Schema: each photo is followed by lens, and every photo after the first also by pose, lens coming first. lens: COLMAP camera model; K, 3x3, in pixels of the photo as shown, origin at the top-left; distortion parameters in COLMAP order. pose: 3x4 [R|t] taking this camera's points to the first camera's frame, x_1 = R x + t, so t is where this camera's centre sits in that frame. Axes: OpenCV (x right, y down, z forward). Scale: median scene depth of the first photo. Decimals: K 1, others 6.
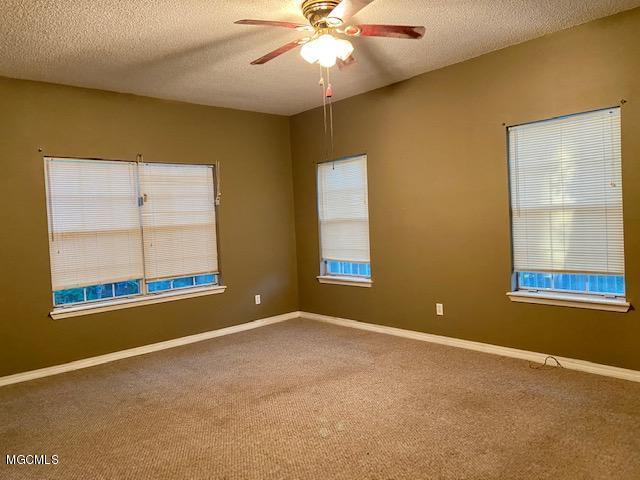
lens RADIAL K [[484.6, 0, 326.4], [0, 484.6, 226.6], [0, 0, 1]] dist [0.114102, -0.157776]
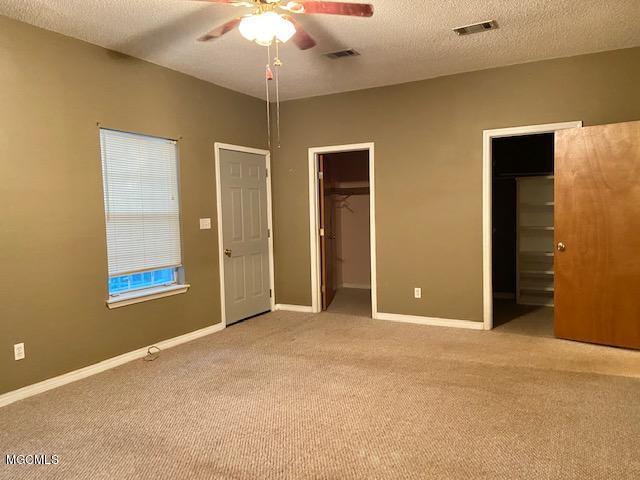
lens RADIAL K [[484.6, 0, 326.4], [0, 484.6, 226.6], [0, 0, 1]] dist [0.114102, -0.157776]
pose [[-0.343388, 0.029489, 0.938731, -0.626843], [0.060473, 0.998127, -0.009233, 0.023973], [-0.937245, 0.053597, -0.344528, 0.861358]]
